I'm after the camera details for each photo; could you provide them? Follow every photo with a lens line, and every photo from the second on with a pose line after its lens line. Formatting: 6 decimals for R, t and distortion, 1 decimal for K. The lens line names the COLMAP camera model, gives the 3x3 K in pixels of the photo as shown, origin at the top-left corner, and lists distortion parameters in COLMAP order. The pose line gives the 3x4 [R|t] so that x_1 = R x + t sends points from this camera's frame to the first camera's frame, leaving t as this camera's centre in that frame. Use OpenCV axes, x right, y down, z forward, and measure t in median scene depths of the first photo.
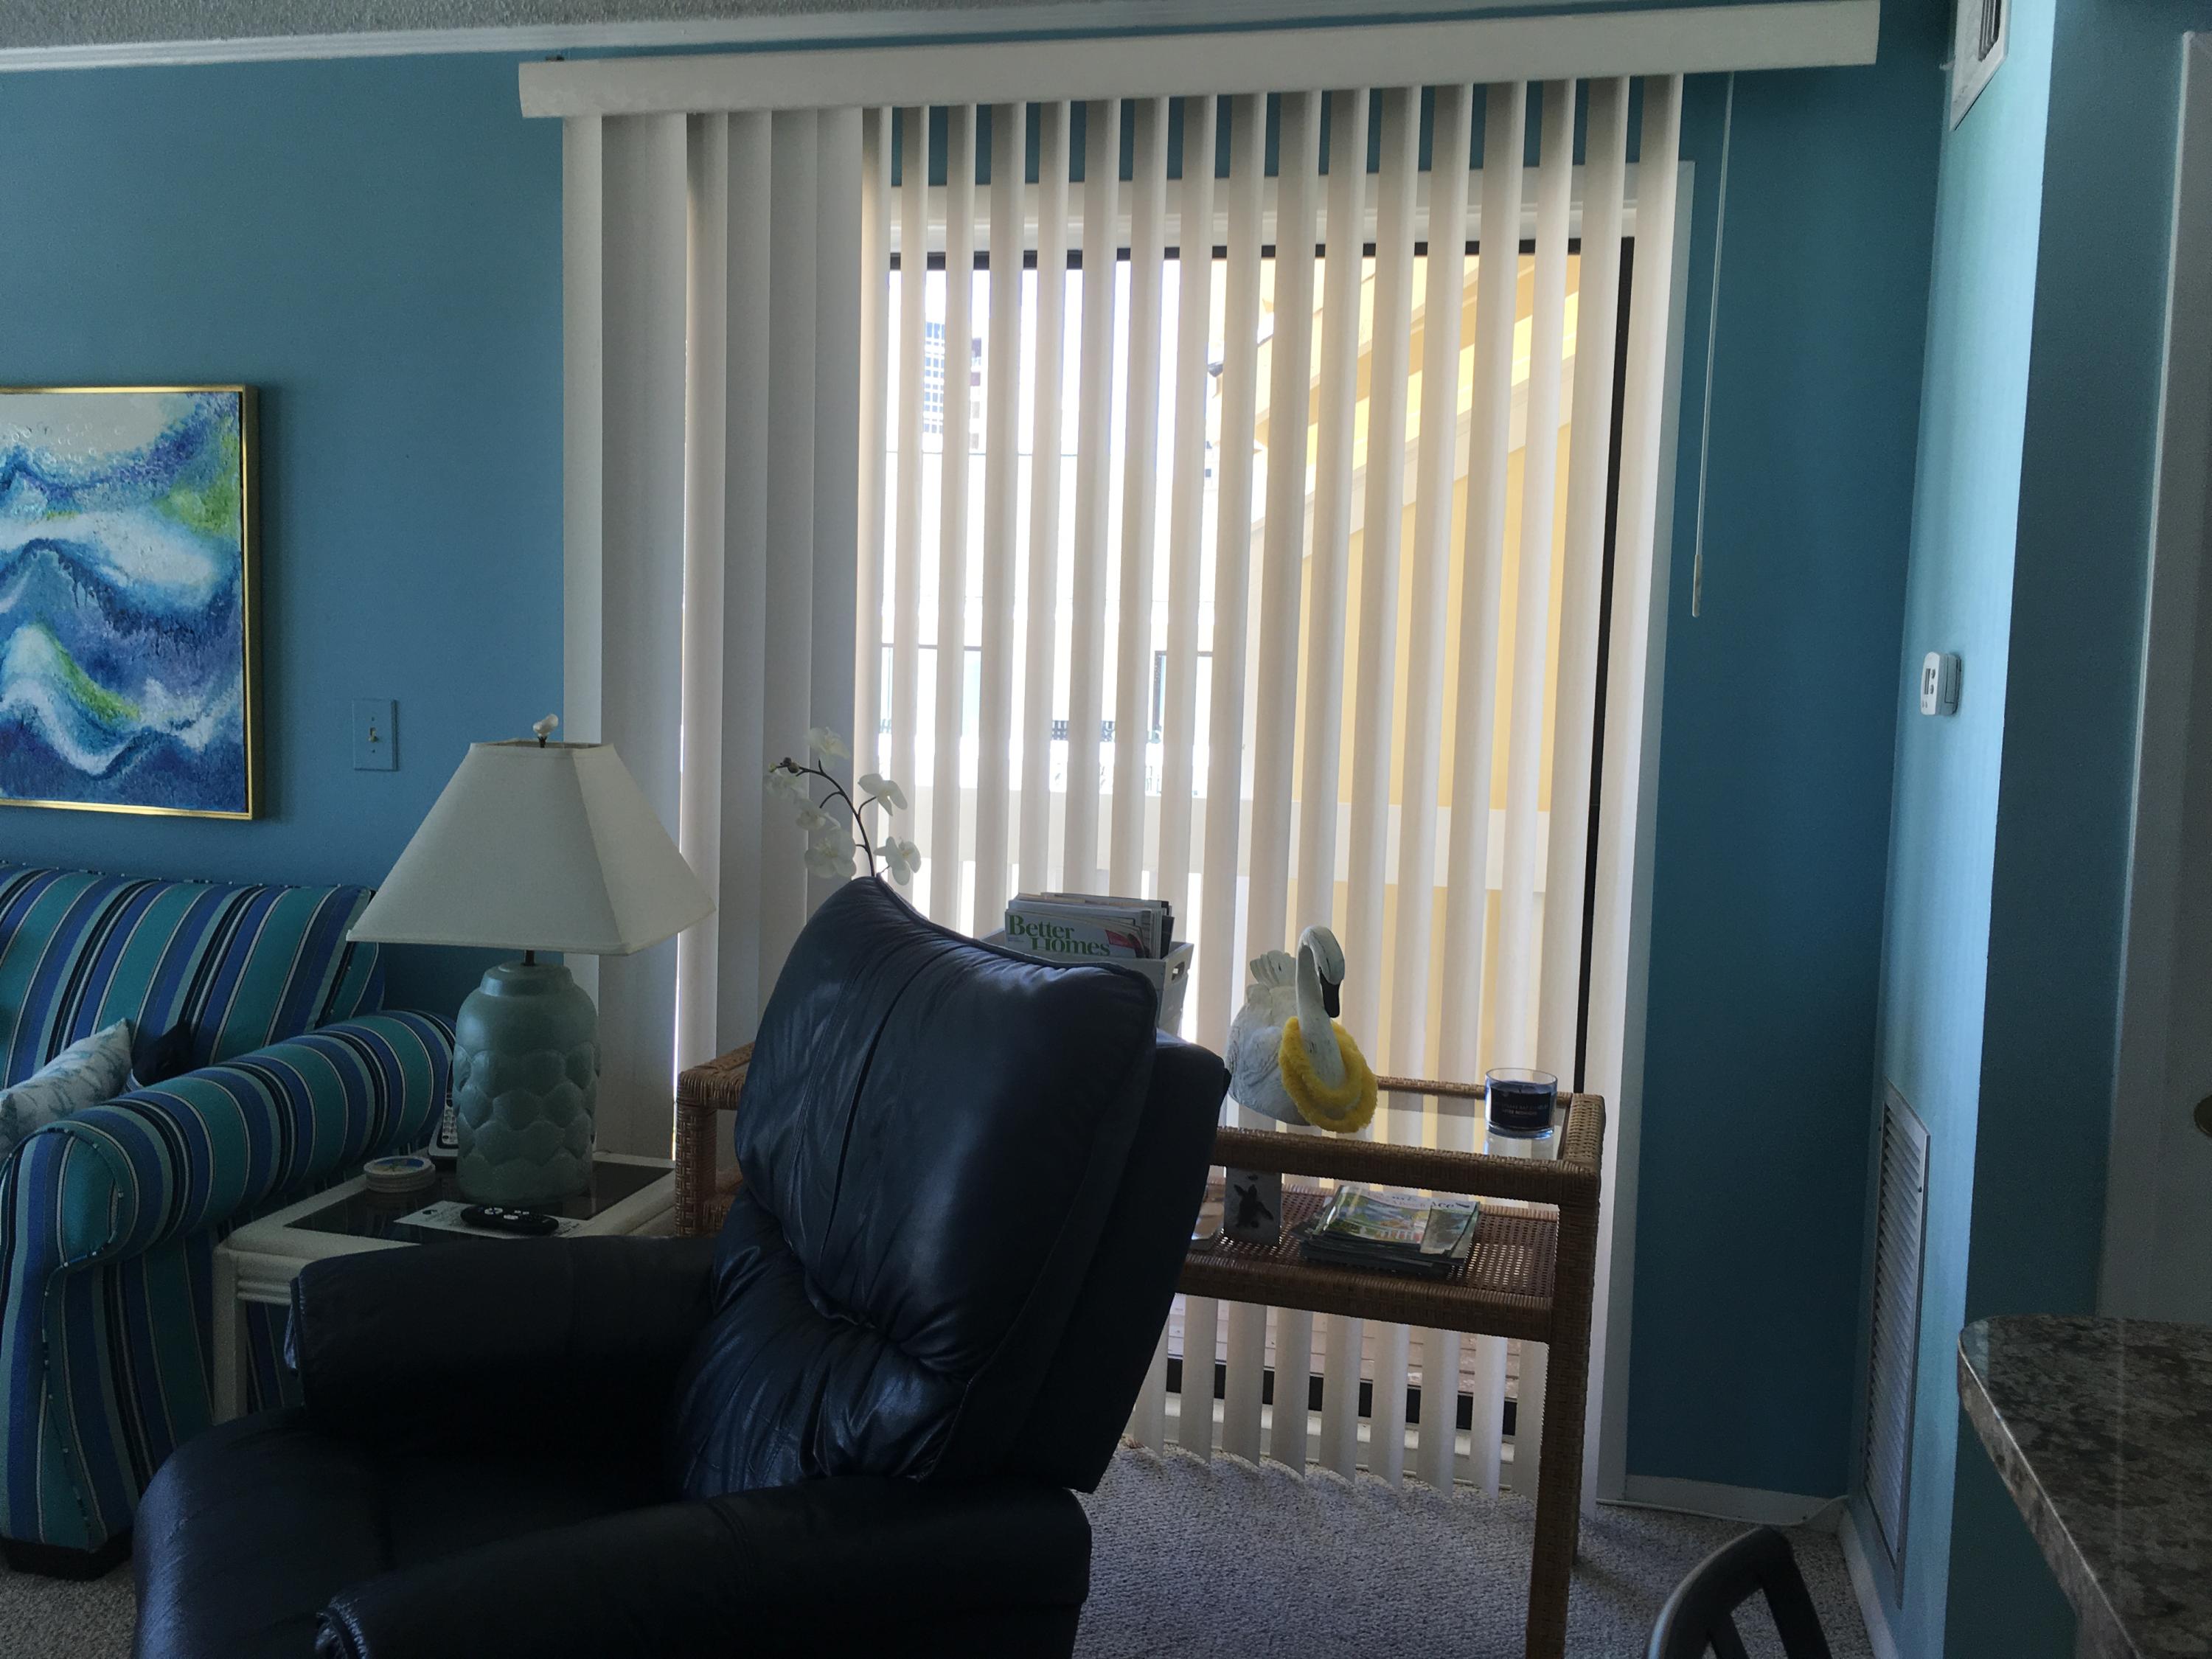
lens RADIAL K [[1884.9, 0, 1106.0], [0, 1884.9, 829.5], [0, 0, 1]] dist [0.111771, -0.166391]
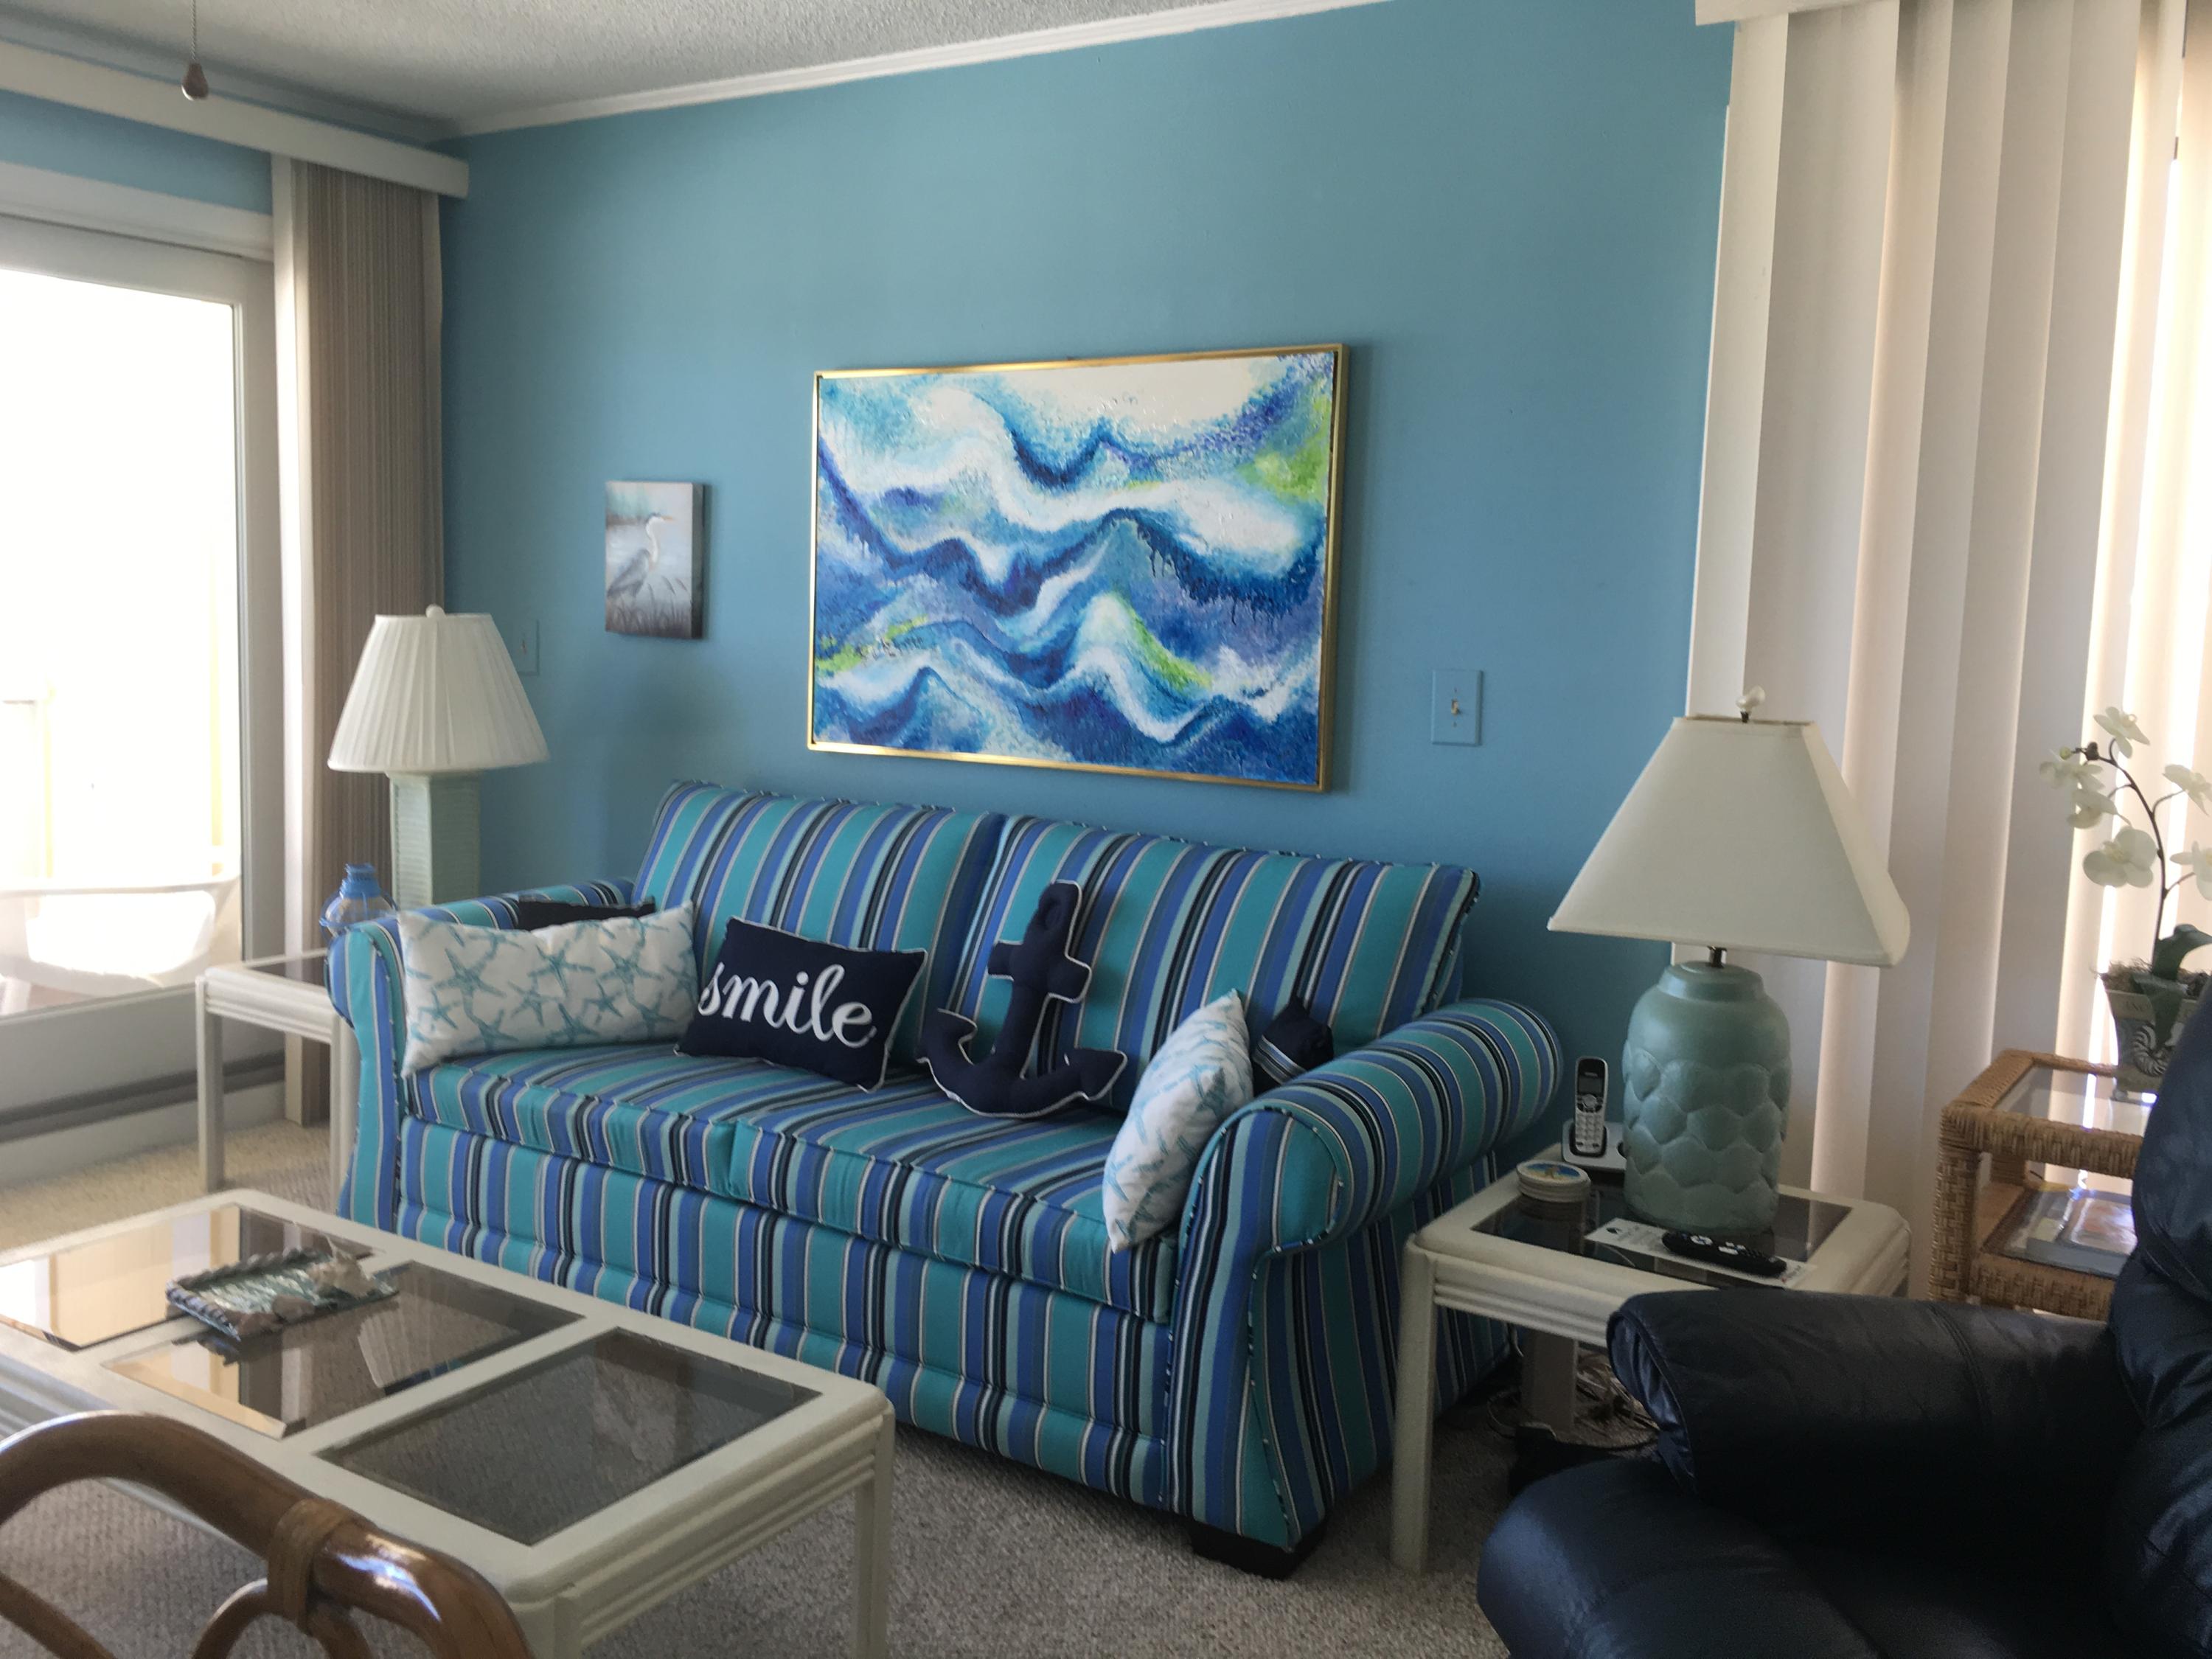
lens RADIAL K [[1876.1, 0, 1106.0], [0, 1876.1, 829.5], [0, 0, 1]] dist [0.034764, -0.000403]
pose [[0.946871, 0.040269, -0.319082, -0.244103], [-0.036773, 0.999179, 0.016977, 0.001879], [0.319504, -0.004341, 0.947575, 0.056653]]
